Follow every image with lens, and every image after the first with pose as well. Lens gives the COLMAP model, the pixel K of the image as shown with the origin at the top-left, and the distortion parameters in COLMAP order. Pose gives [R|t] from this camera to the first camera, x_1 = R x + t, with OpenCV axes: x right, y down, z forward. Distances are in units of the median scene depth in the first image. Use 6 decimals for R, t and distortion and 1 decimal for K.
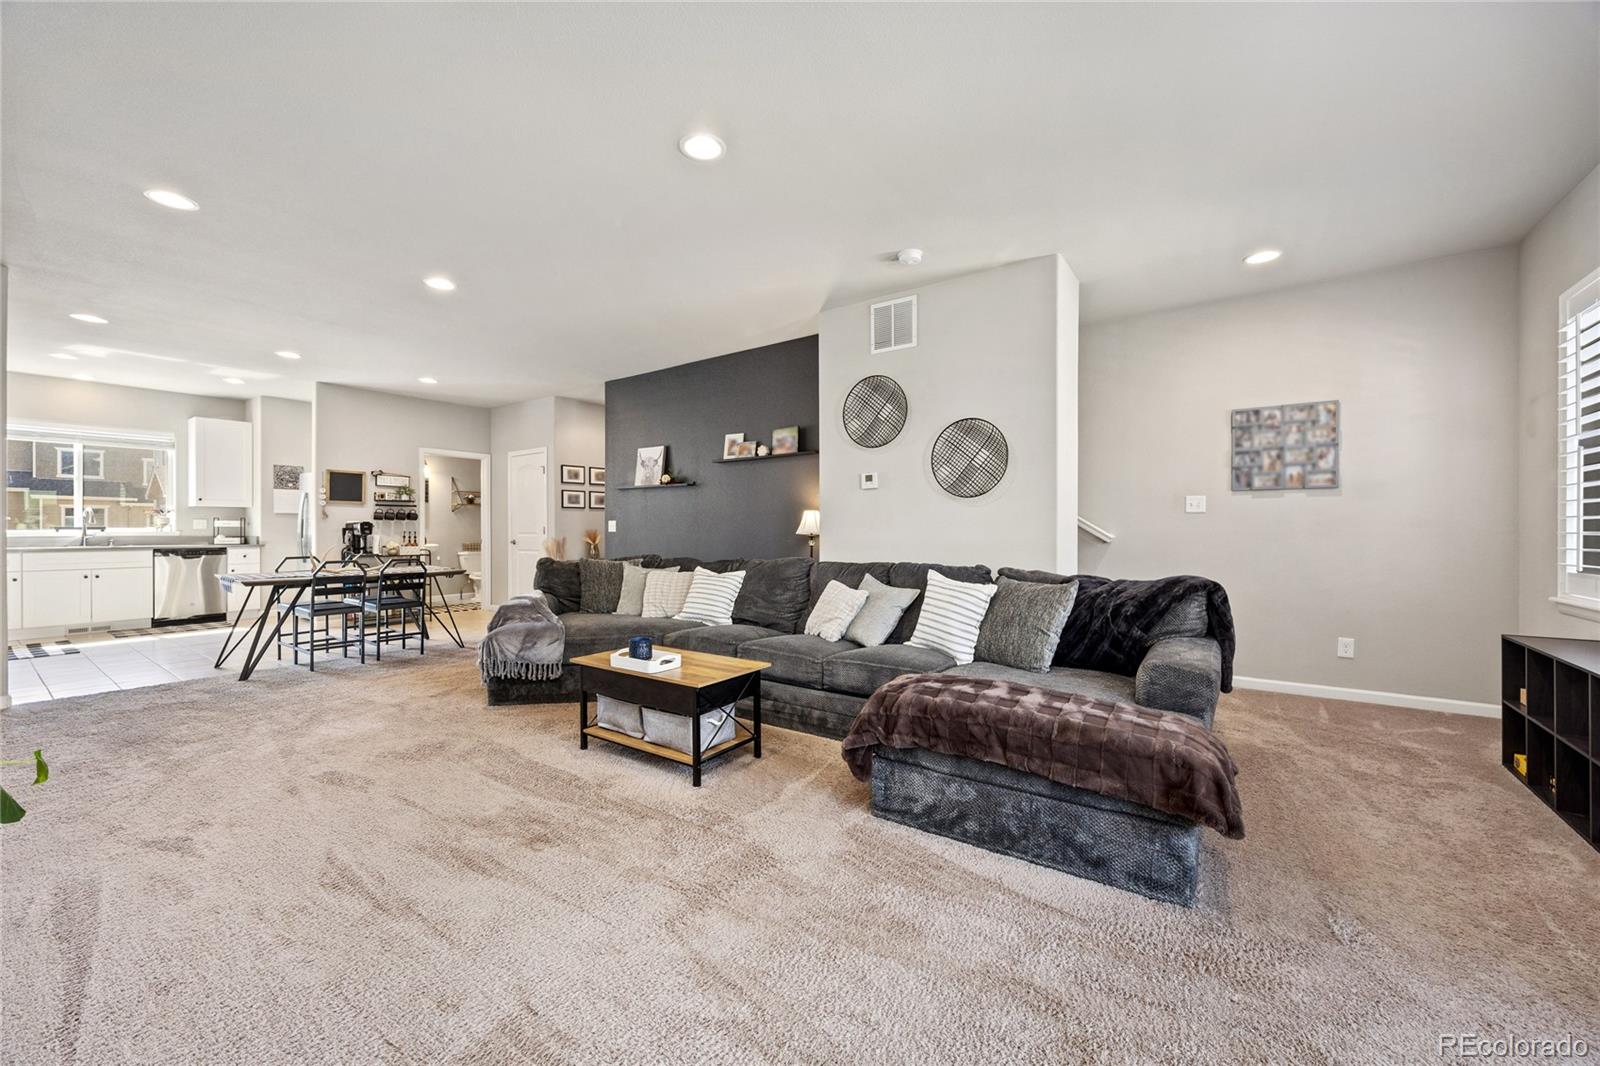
lens RADIAL K [[615.8, 0, 800.0], [0, 615.8, 533.0], [0, 0, 1]] dist [0.000847, -0.000040]
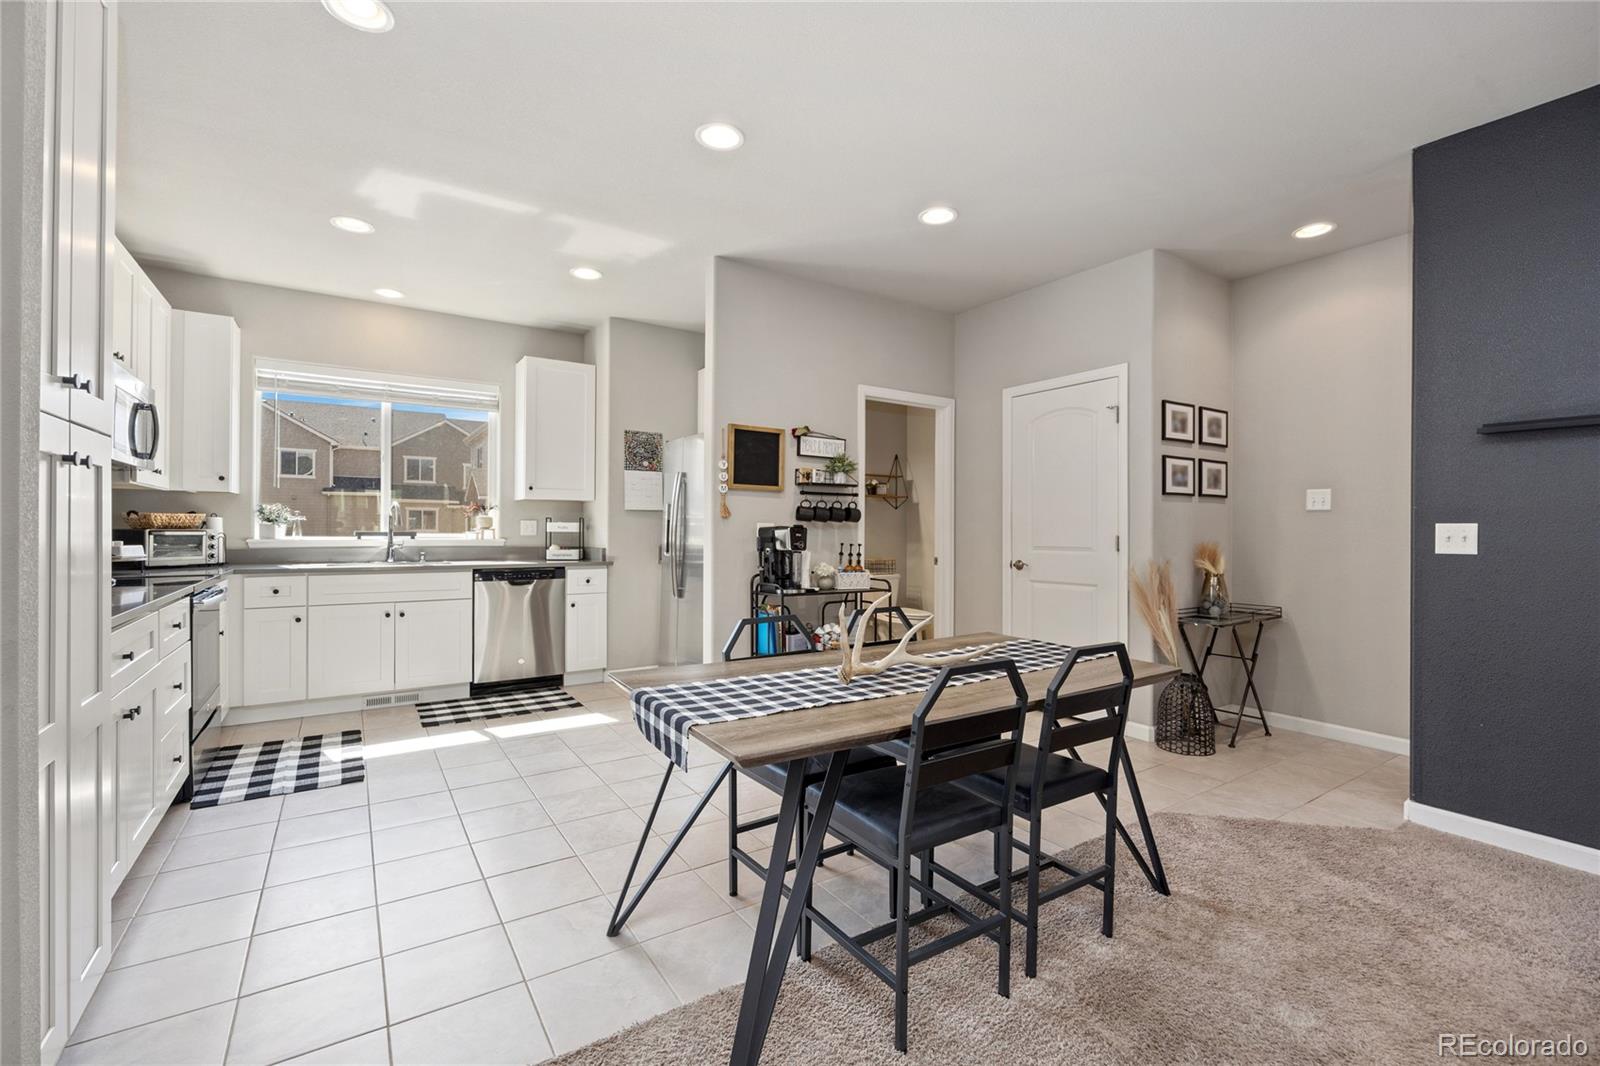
lens RADIAL K [[690.9, 0, 800.0], [0, 690.9, 533.0], [0, 0, 1]] dist [-0.007933, 0.000341]
pose [[0.934878, 0.006704, -0.354905, -0.483732], [-0.008358, 0.999960, -0.003127, -0.009550], [0.354870, 0.005889, 0.934897, 0.457261]]
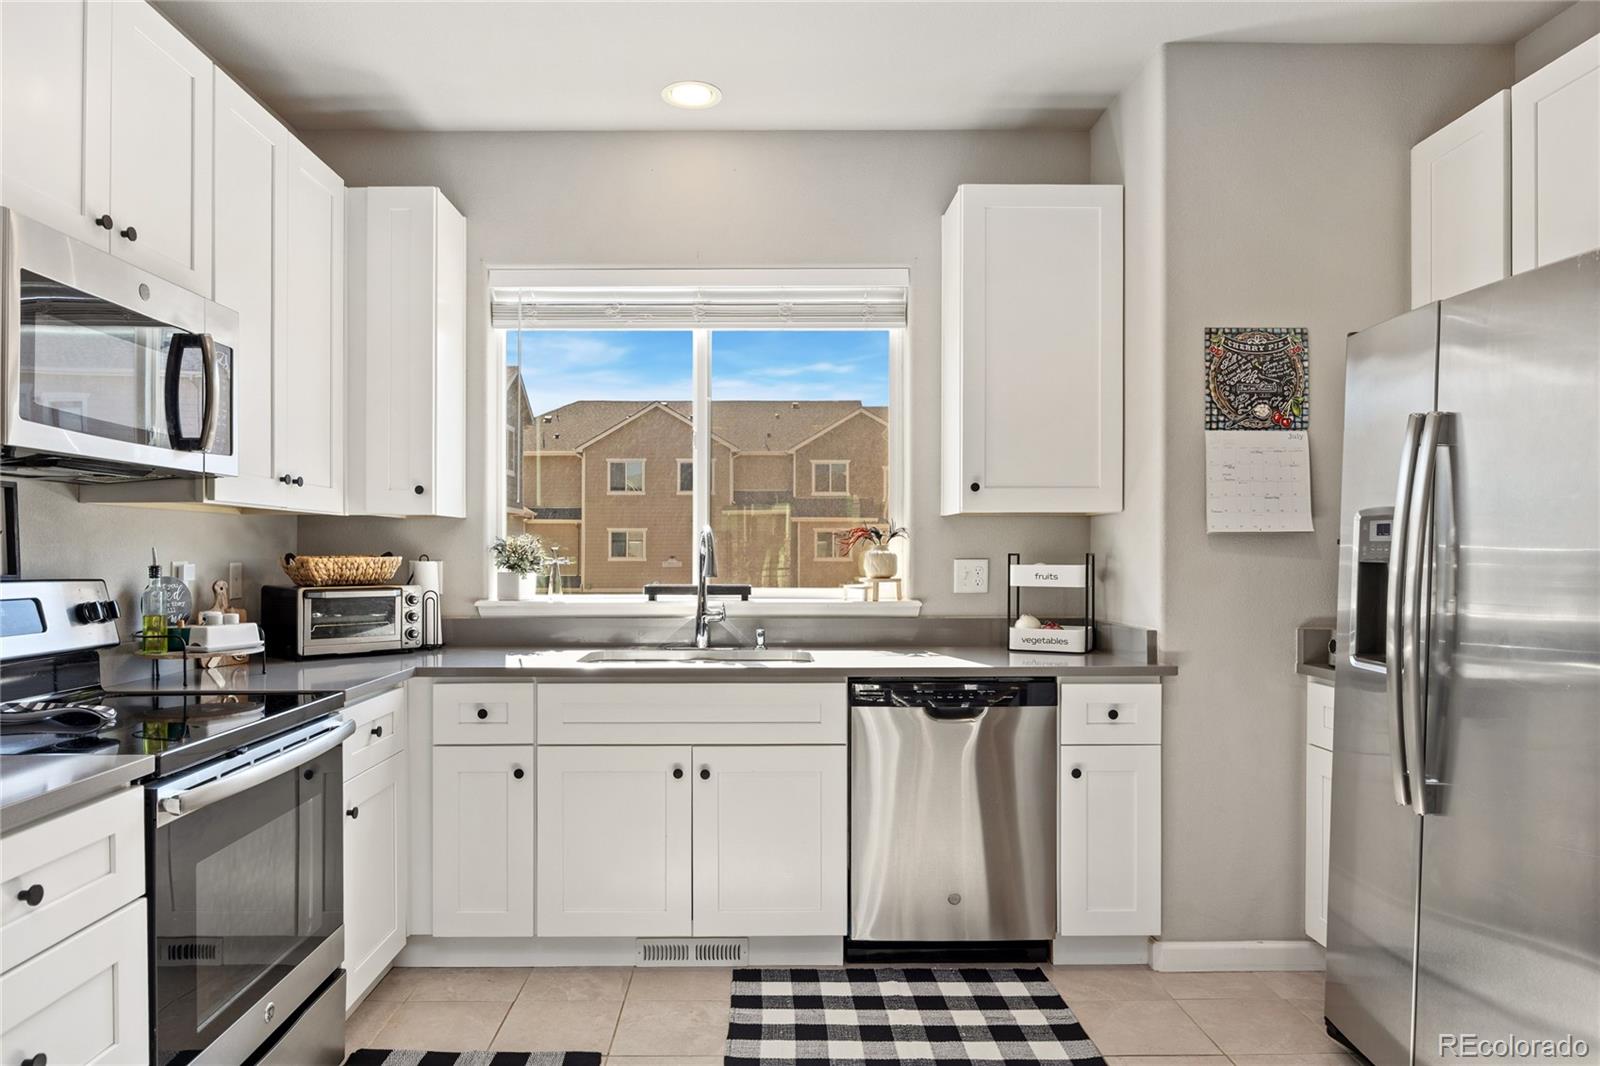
lens RADIAL K [[1004.8, 0, 747.0], [0, 1004.8, 554.8], [0, 0, 1]] dist [-0.005441, -0.000240]
pose [[0.576907, 0.000674, -0.816810, -0.688248], [-0.006158, 0.999975, -0.003524, -0.023299], [0.816787, 0.007063, 0.576897, 0.681945]]
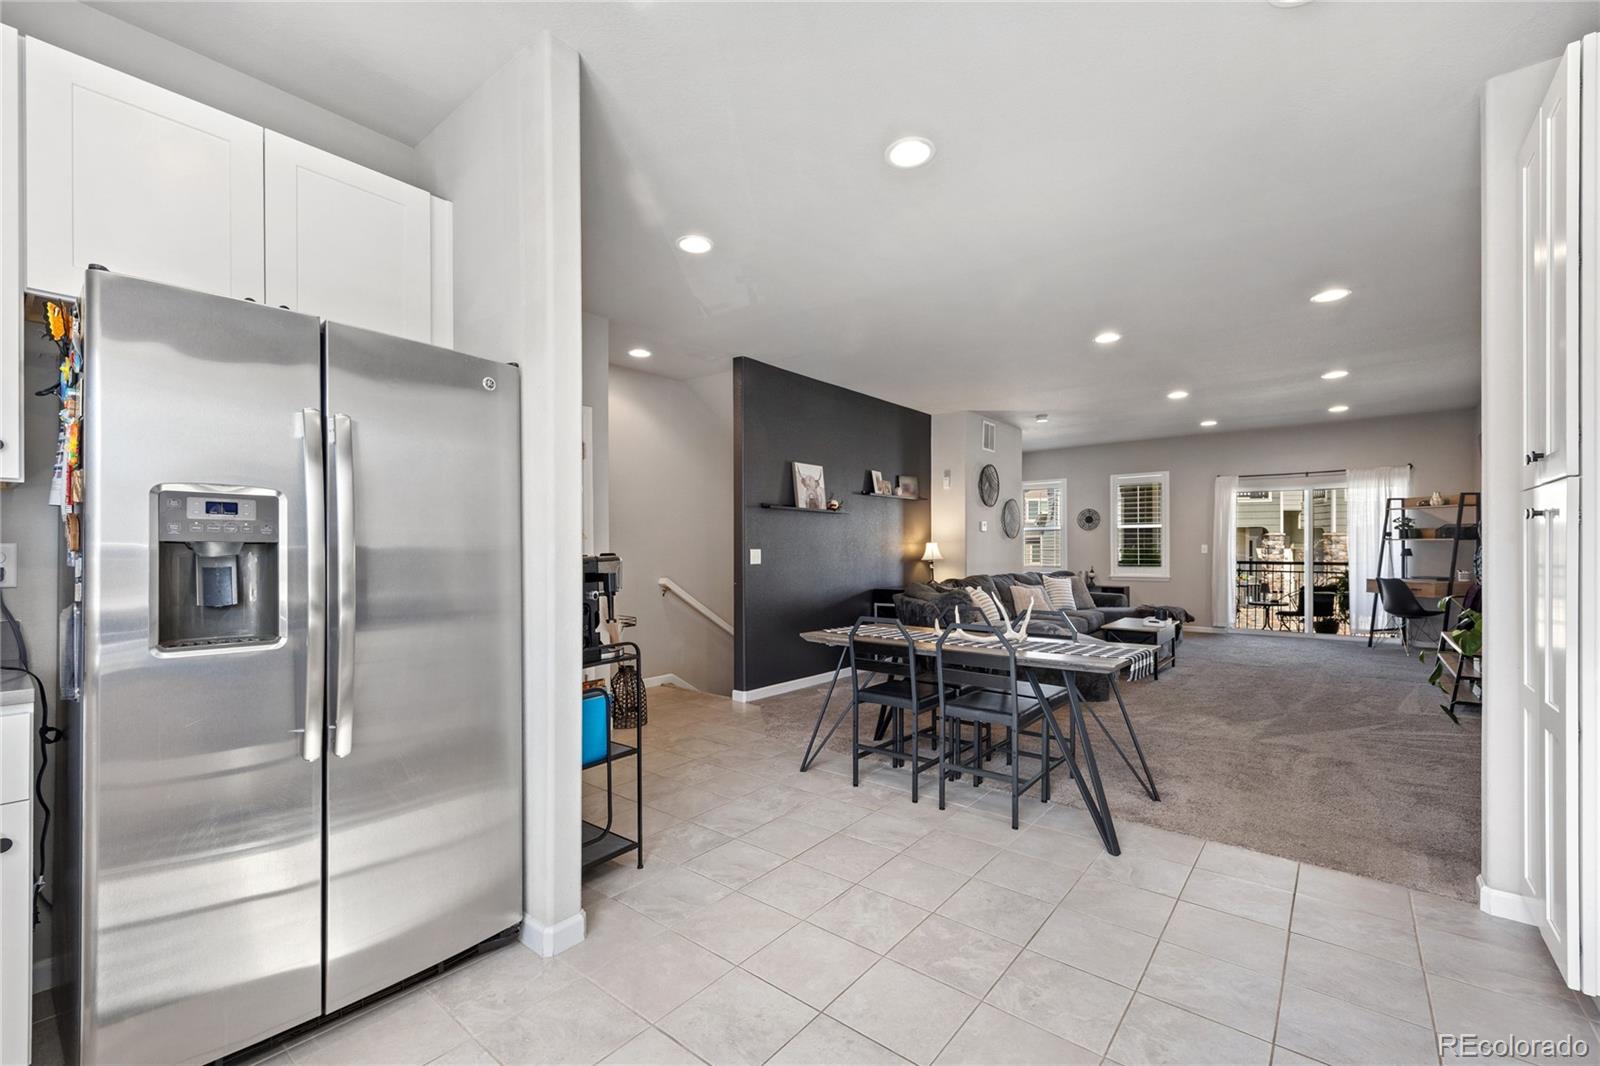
lens RADIAL K [[659.7, 0, 794.5], [0, 659.7, 553.1], [0, 0, 1]] dist [0.000321, -0.000003]
pose [[0.069798, -0.007392, 0.997534, -1.017724], [0.013178, 0.999892, 0.006487, -0.018639], [-0.997474, 0.012693, 0.069888, 0.834461]]
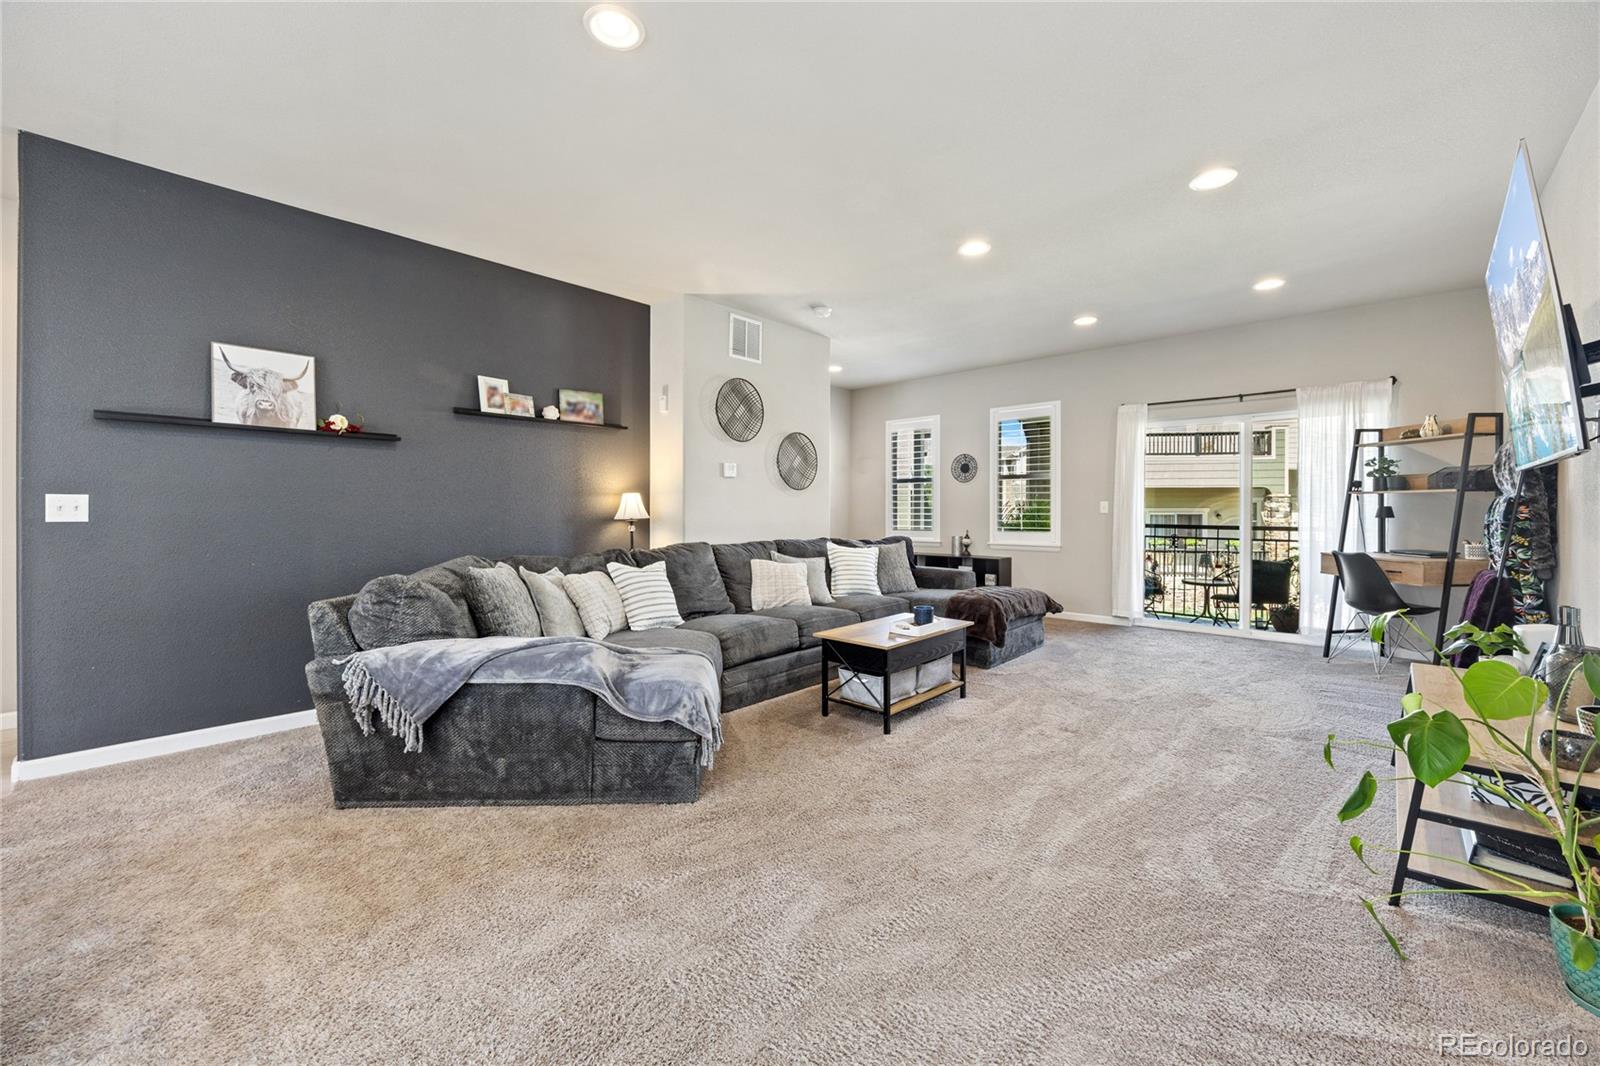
lens RADIAL K [[630.2, 0, 799.6], [0, 630.2, 514.6], [0, 0, 1]] dist [-0.000070, -0.000134]
pose [[0.121383, -0.006748, 0.992583, -0.607293], [0.007291, 0.999956, 0.005907, -0.005598], [-0.992579, 0.006520, 0.121427, 0.444731]]
